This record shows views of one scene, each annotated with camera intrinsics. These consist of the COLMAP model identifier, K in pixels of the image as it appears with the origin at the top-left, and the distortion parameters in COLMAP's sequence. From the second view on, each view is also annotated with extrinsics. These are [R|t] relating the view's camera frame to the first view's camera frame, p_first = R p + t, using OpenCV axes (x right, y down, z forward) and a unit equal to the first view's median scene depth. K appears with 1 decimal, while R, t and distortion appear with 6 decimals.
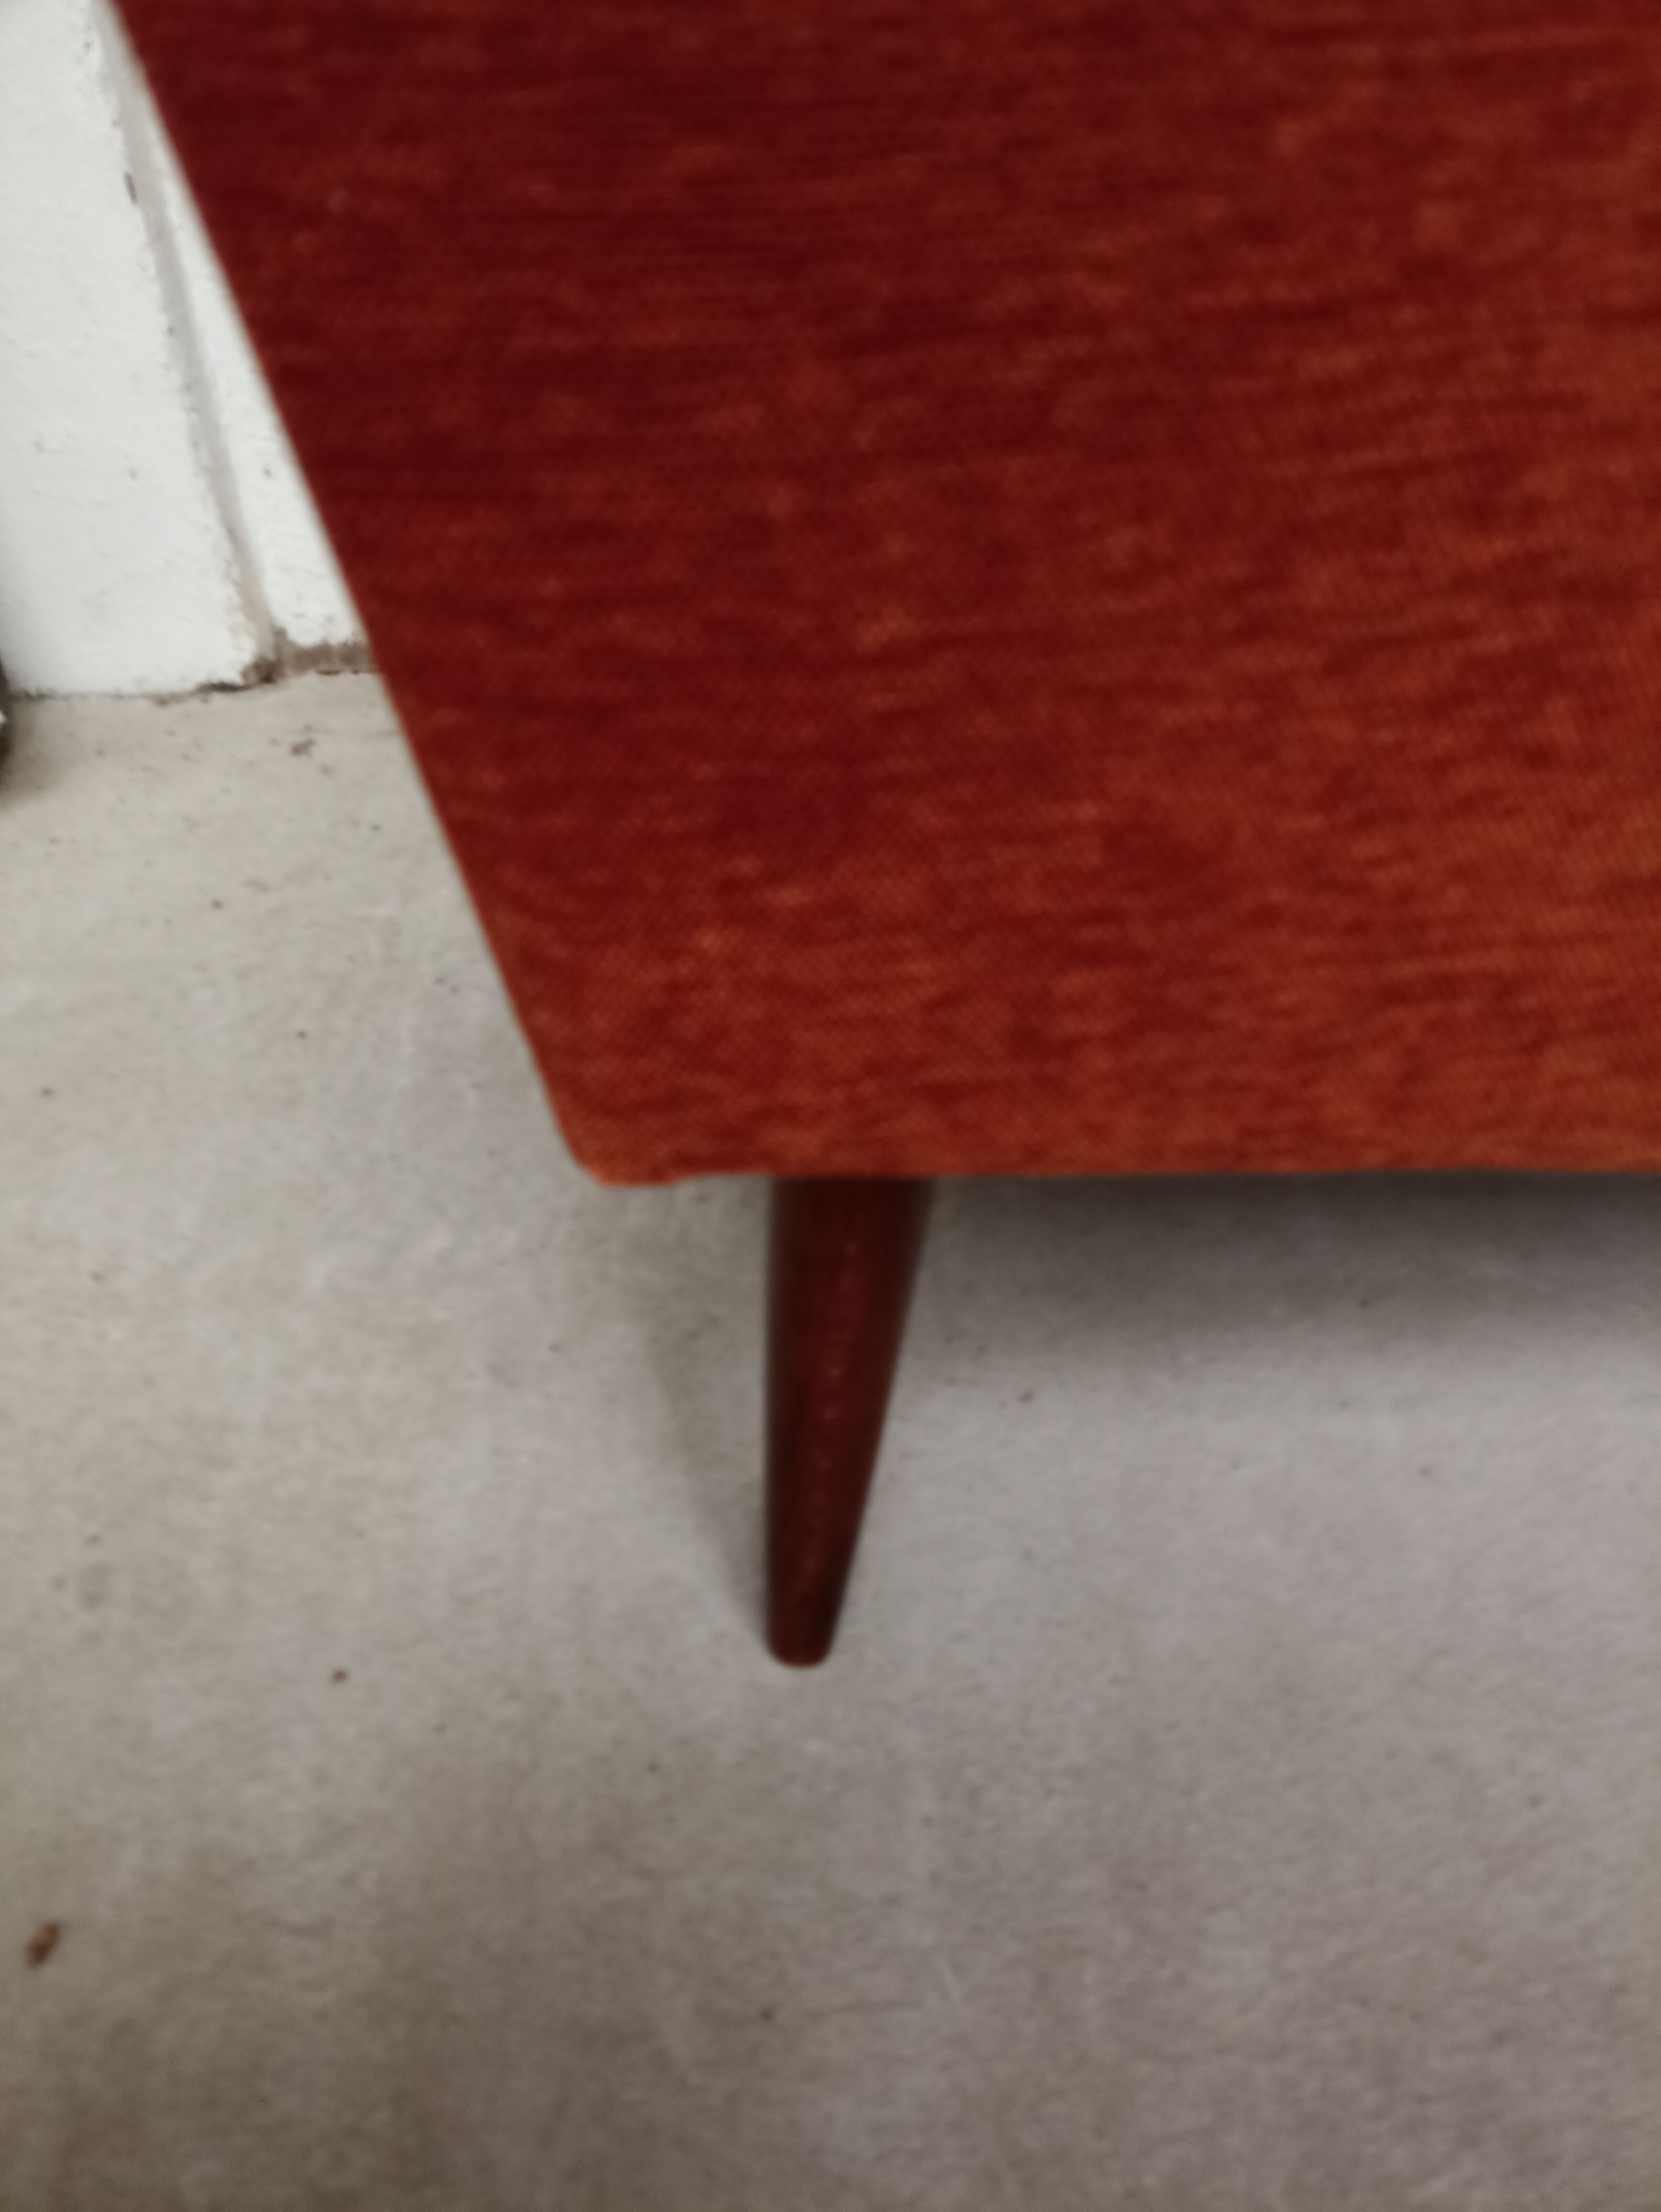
lens RADIAL K [[1606.3, 0, 830.3], [0, 1606.3, 1119.5], [0, 0, 1]] dist [0.050699, -0.026419]
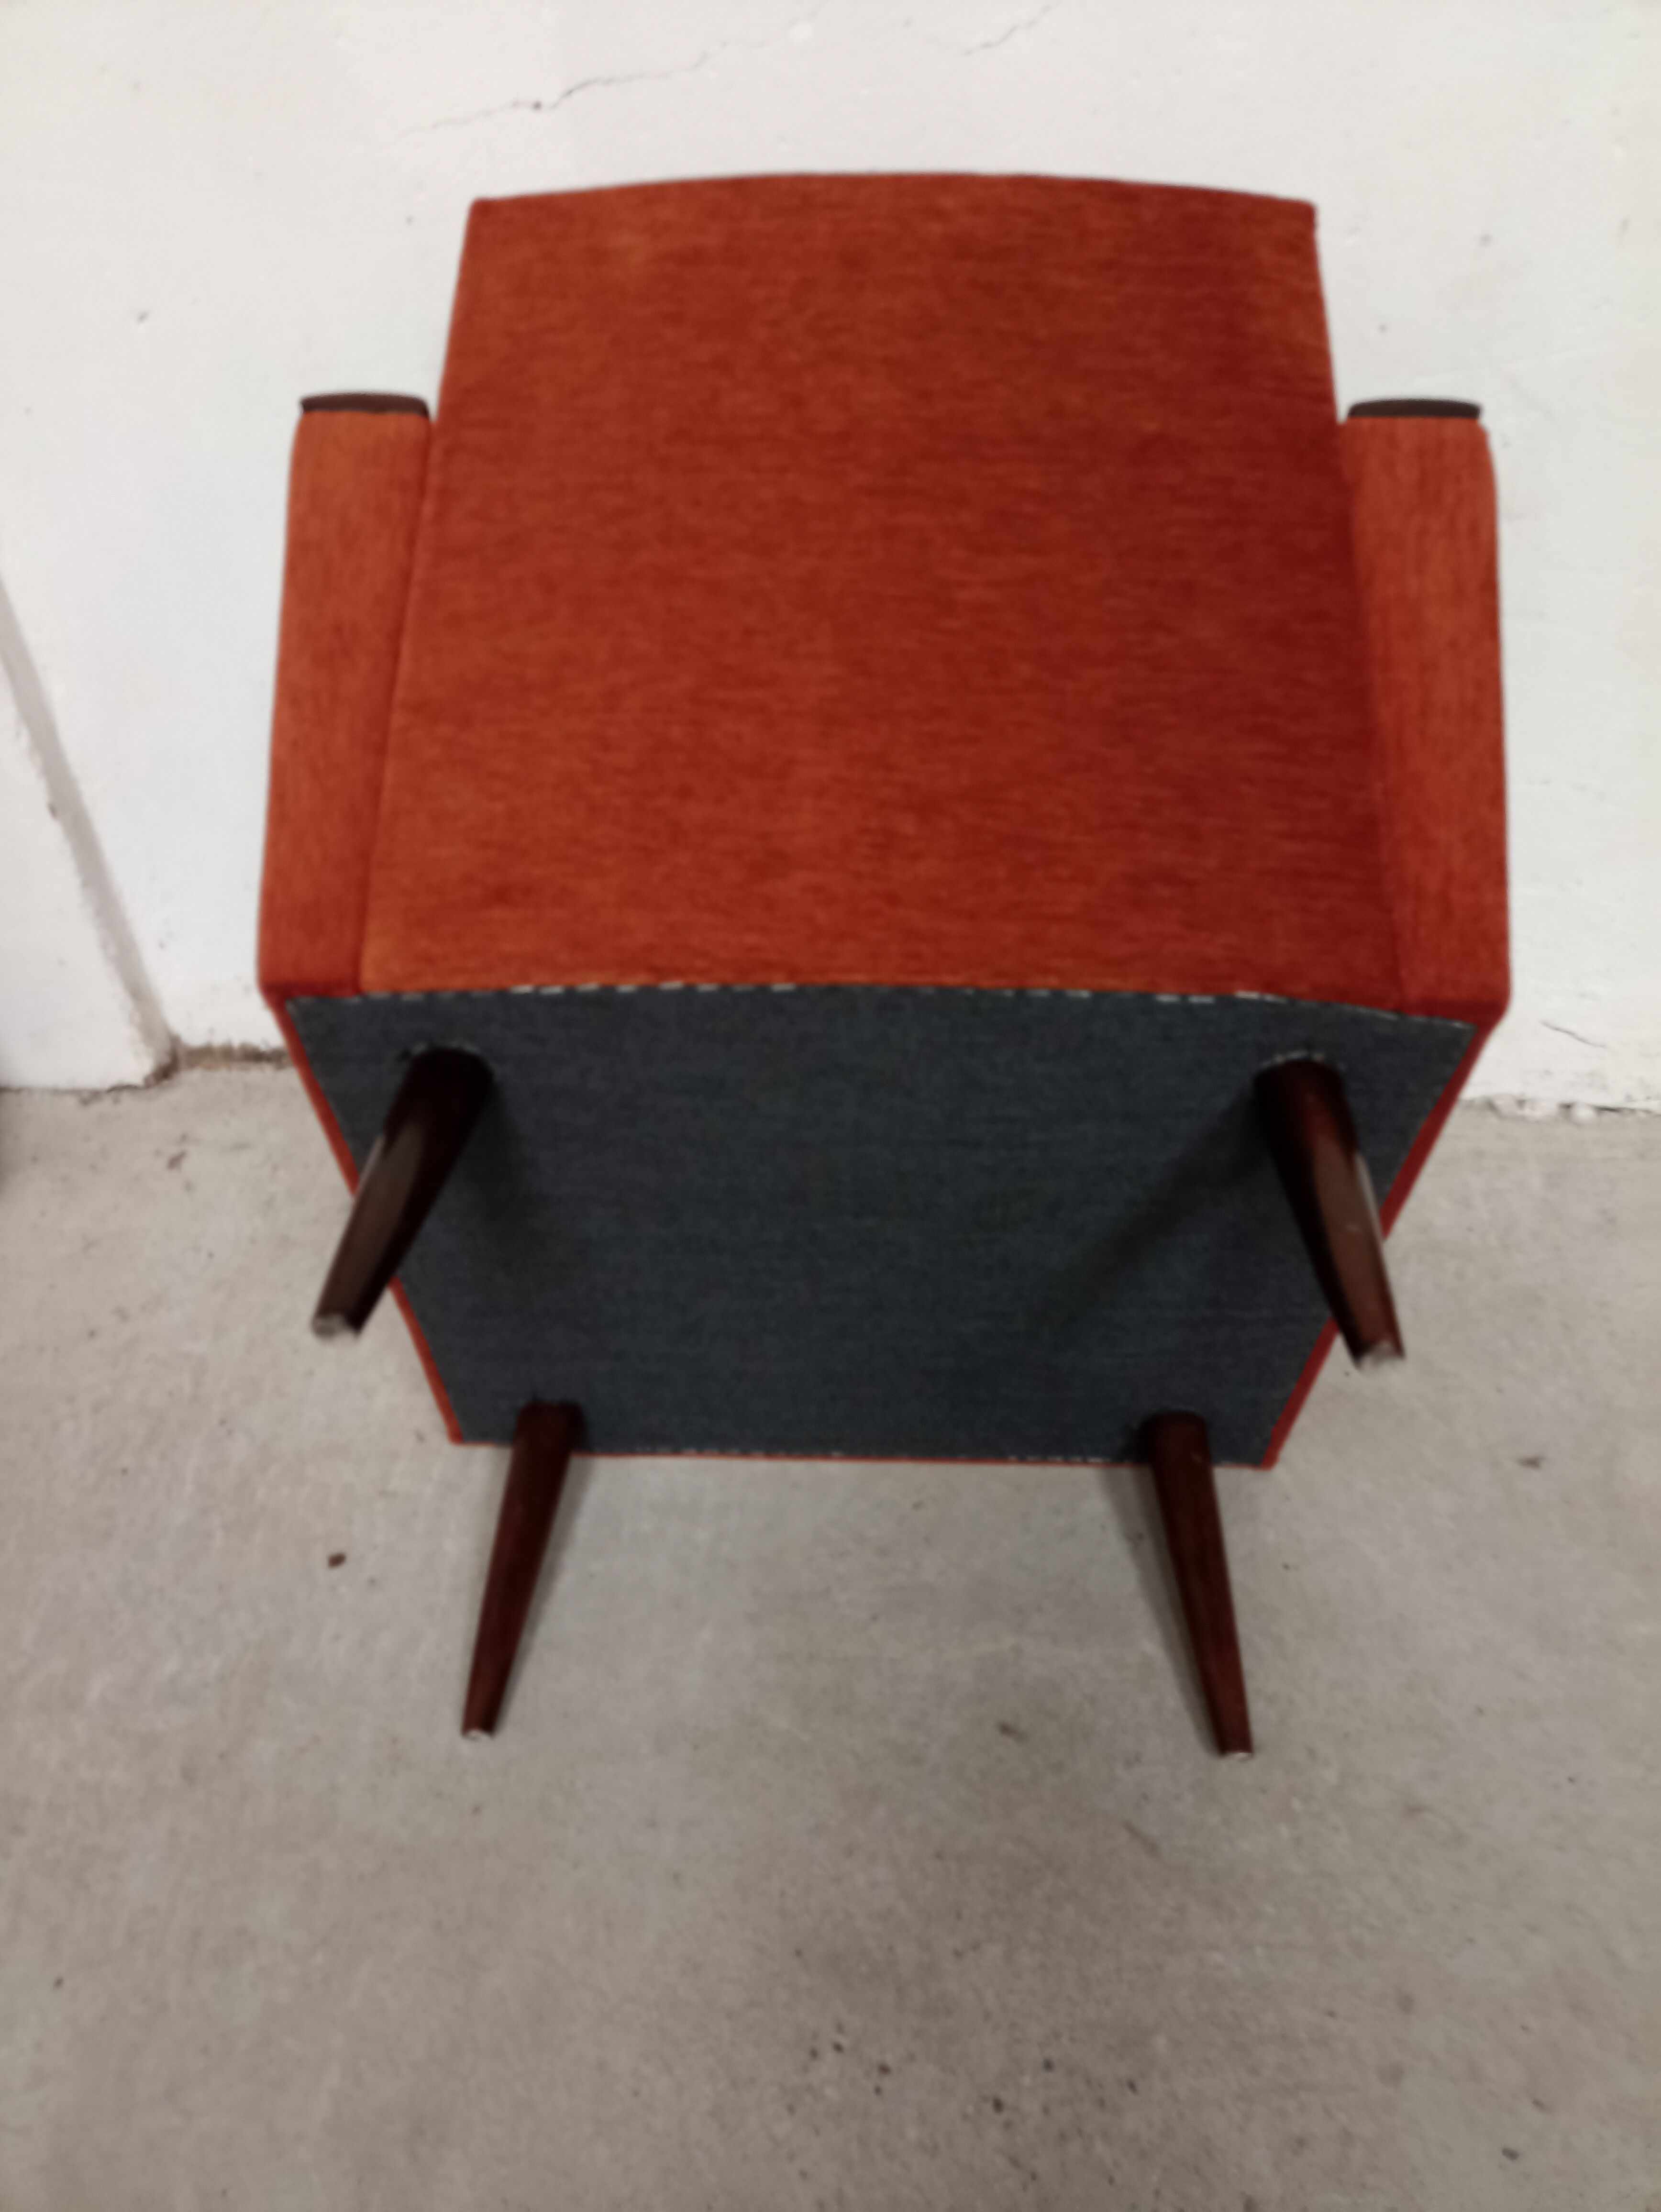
lens RADIAL K [[1606.3, 0, 821.6], [0, 1606.3, 1126.2], [0, 0, 1]] dist [0.050699, -0.026419]
pose [[0.998501, 0.040894, -0.036377, 0.465872], [-0.038619, 0.997379, 0.061187, -0.609046], [0.038784, -0.059690, 0.997463, -0.618431]]
